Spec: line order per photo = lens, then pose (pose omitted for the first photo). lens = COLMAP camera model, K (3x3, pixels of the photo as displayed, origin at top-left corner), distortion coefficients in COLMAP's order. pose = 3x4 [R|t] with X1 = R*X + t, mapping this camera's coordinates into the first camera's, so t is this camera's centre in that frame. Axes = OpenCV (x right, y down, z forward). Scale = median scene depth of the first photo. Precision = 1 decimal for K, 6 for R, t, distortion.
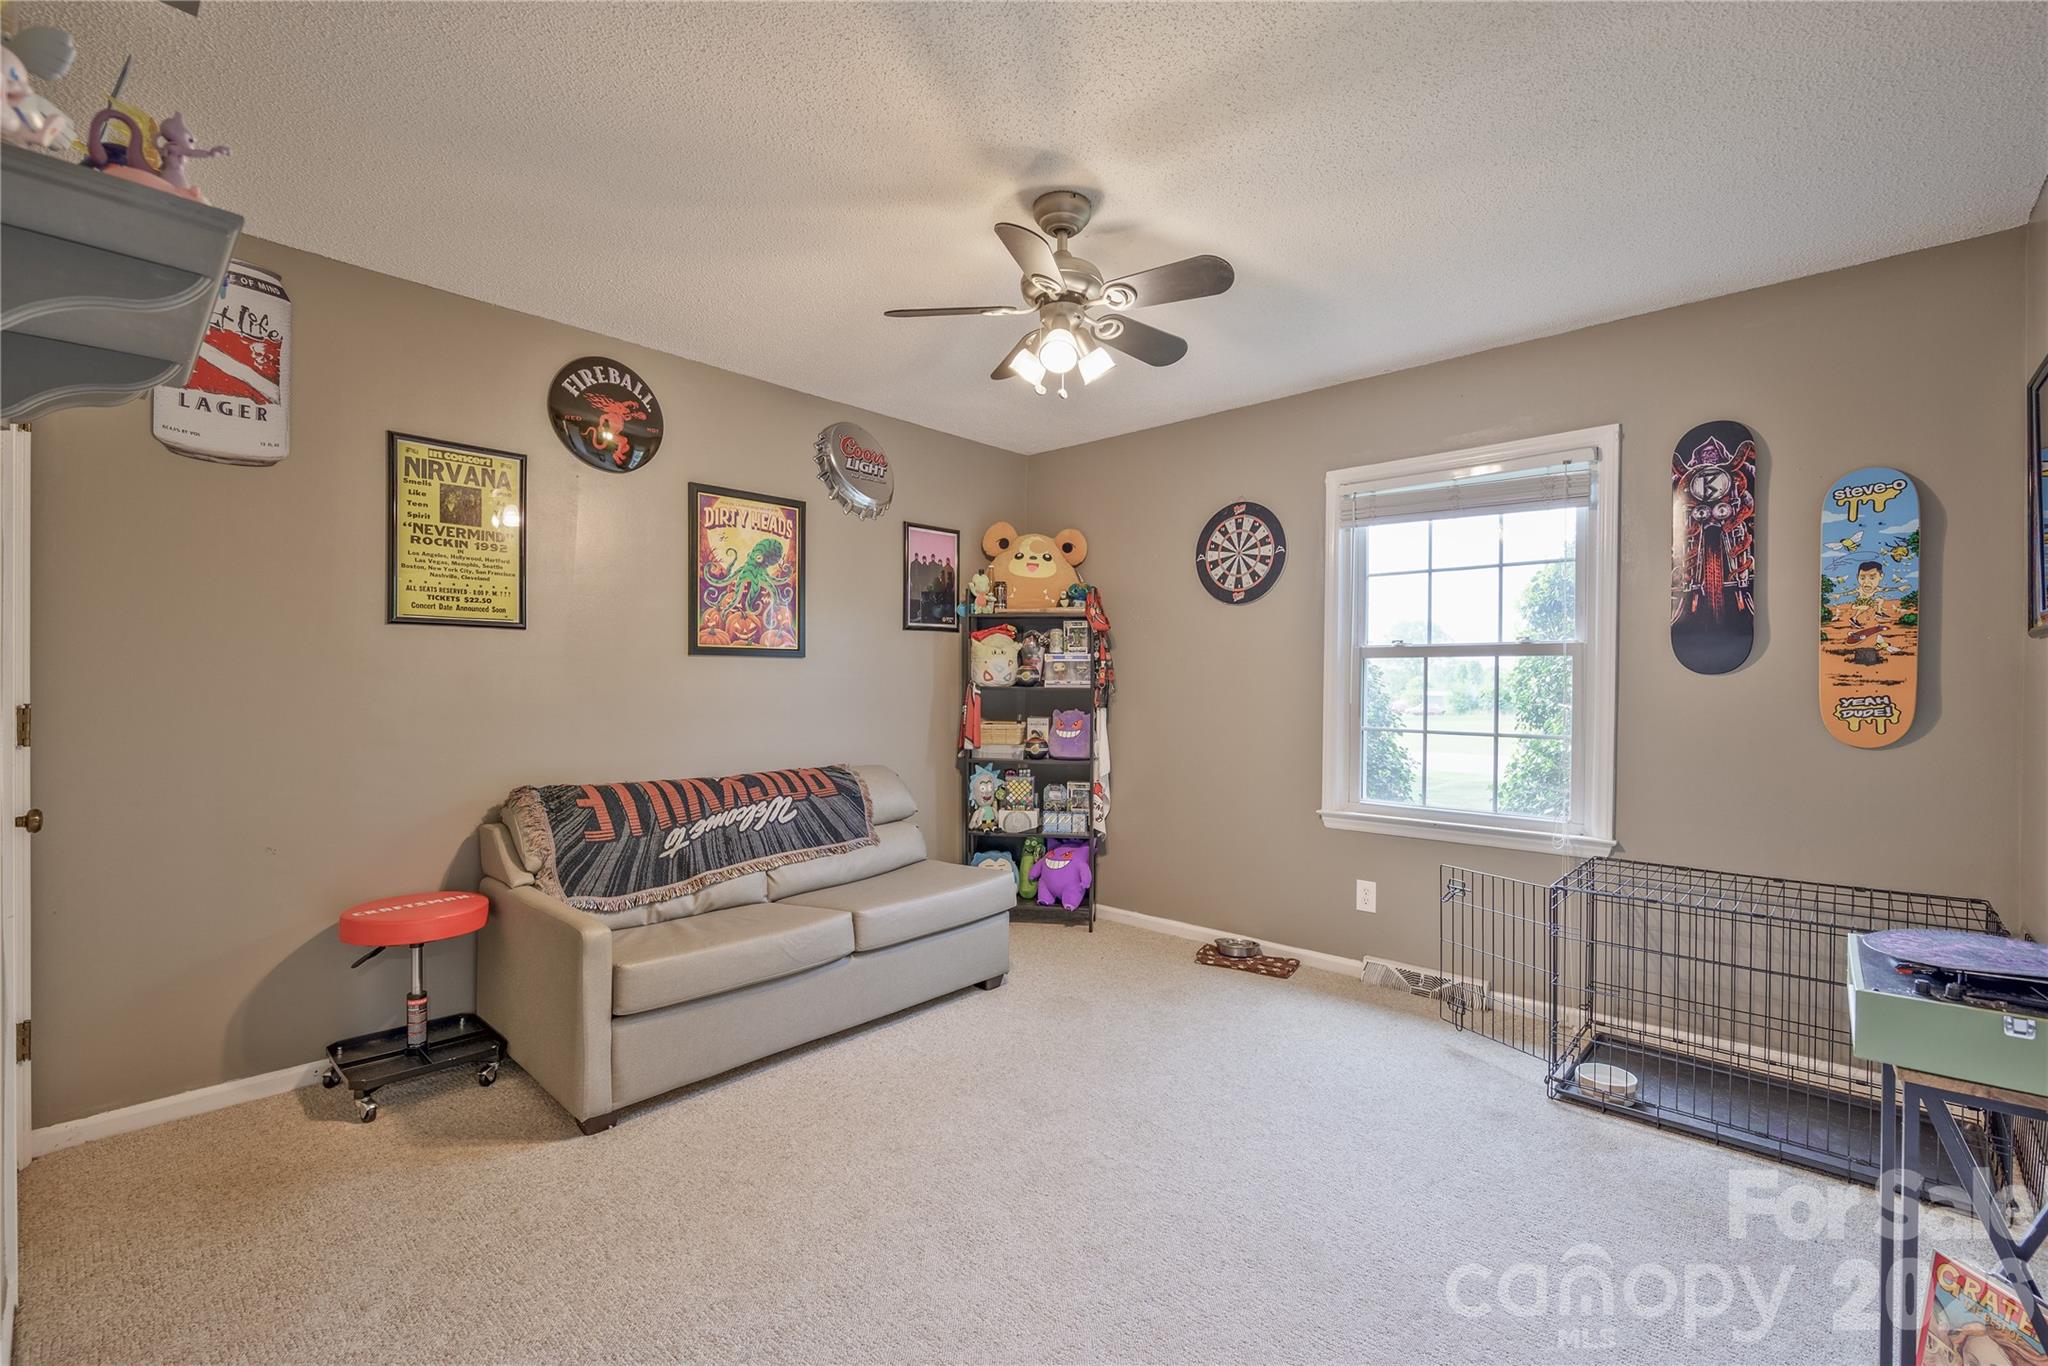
lens RADIAL K [[868.9, 0, 1025.7], [0, 868.9, 677.2], [0, 0, 1]] dist [-0.003568, -0.000173]
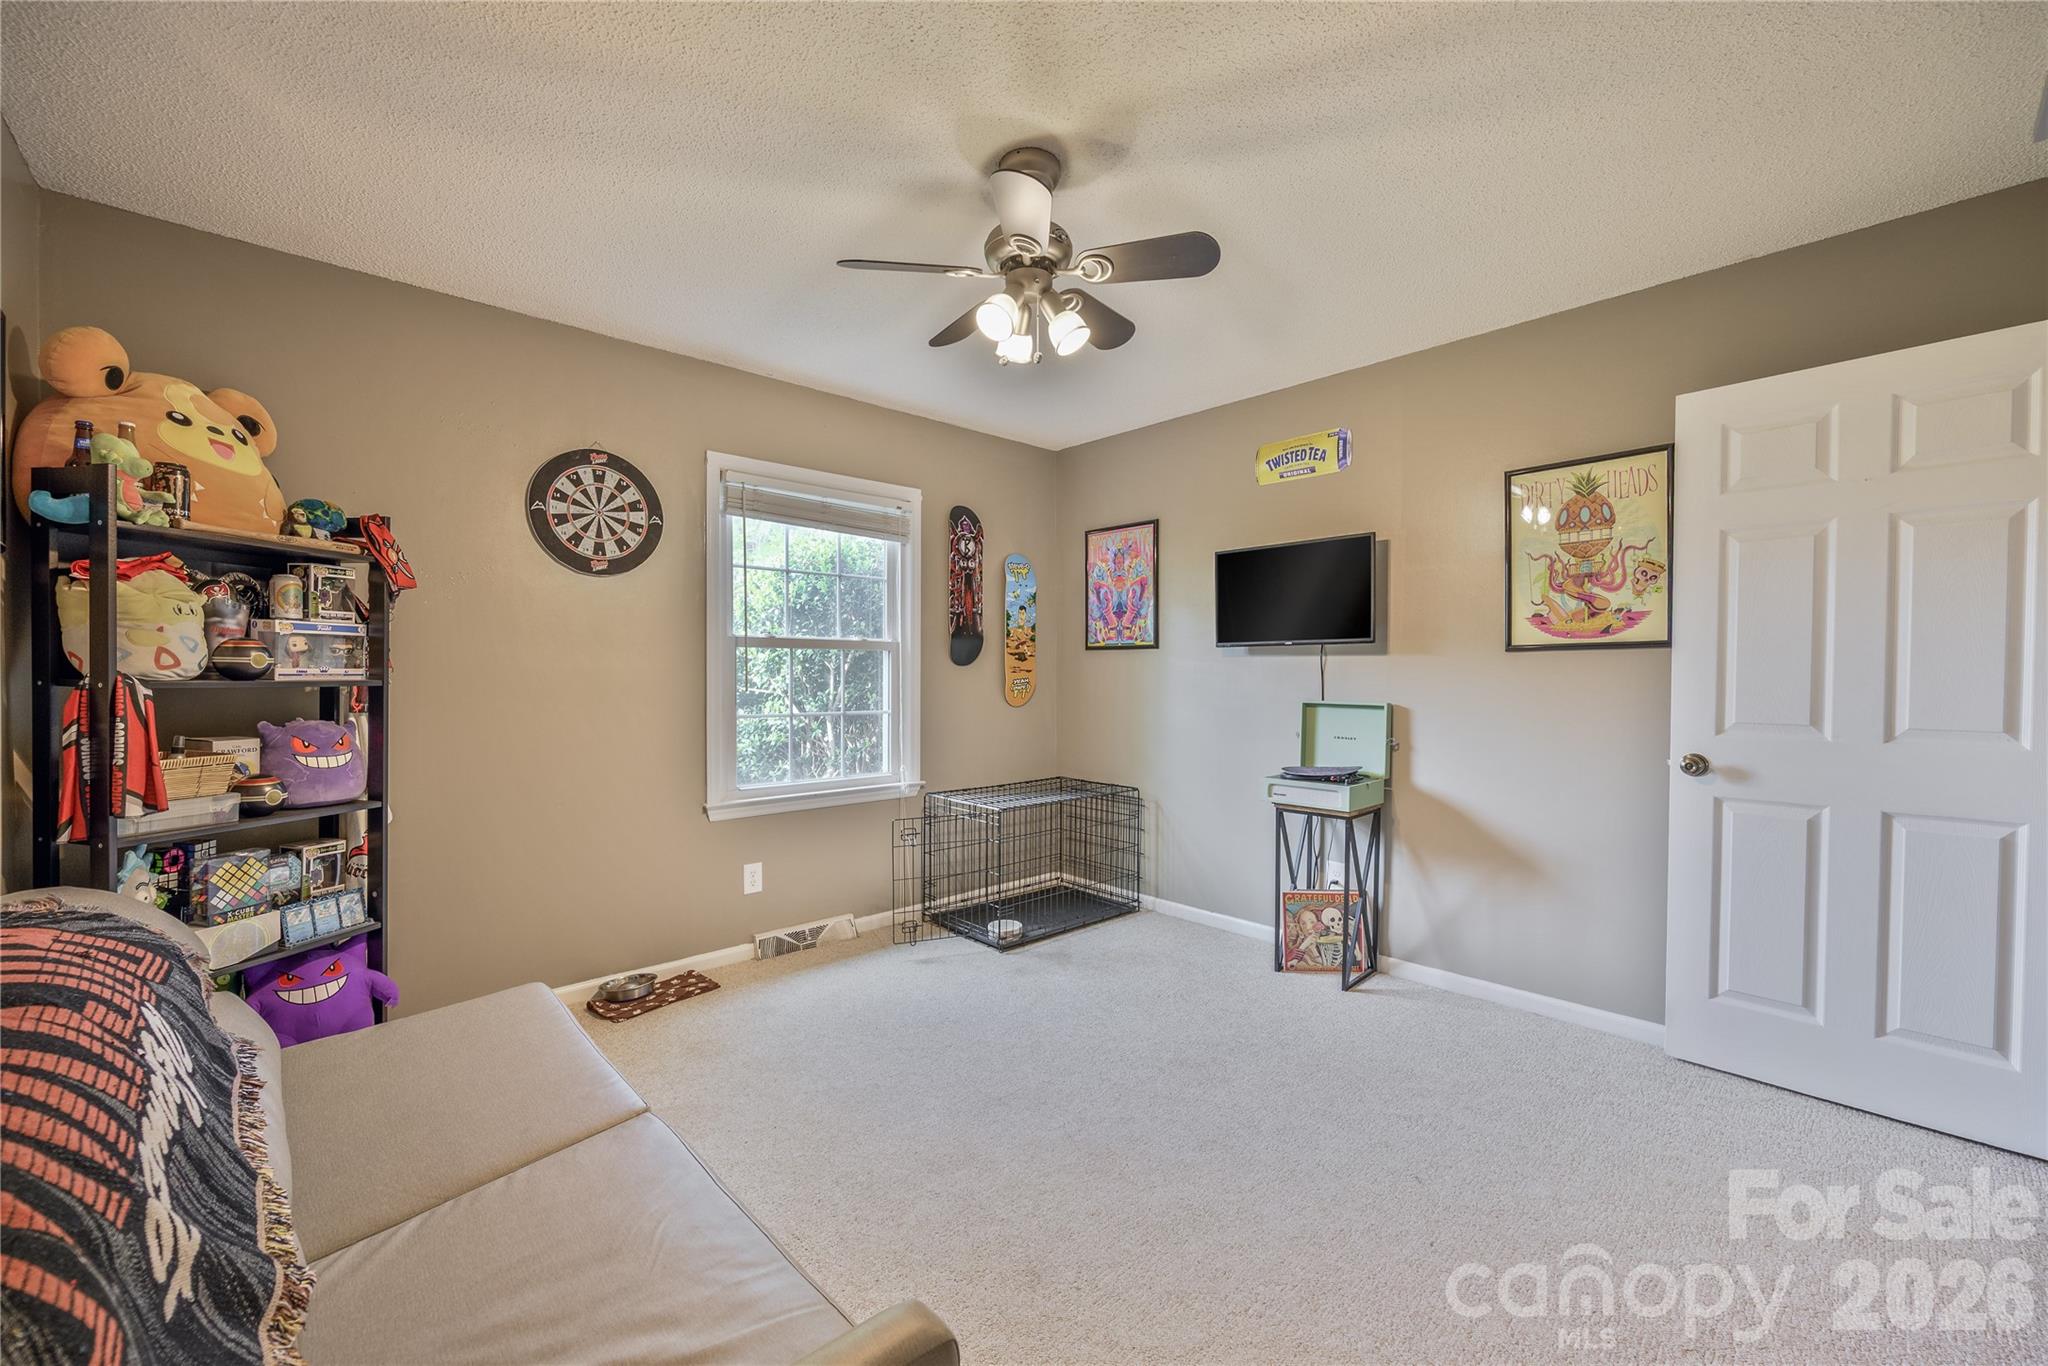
lens RADIAL K [[823.8, 0, 1025.2], [0, 823.8, 682.5], [0, 0, 1]] dist [-0.006417, -0.000265]
pose [[0.078666, -0.017374, 0.996750, -0.501374], [-0.008357, 0.999802, 0.018087, -0.000685], [-0.996866, -0.009752, 0.078505, 0.546699]]
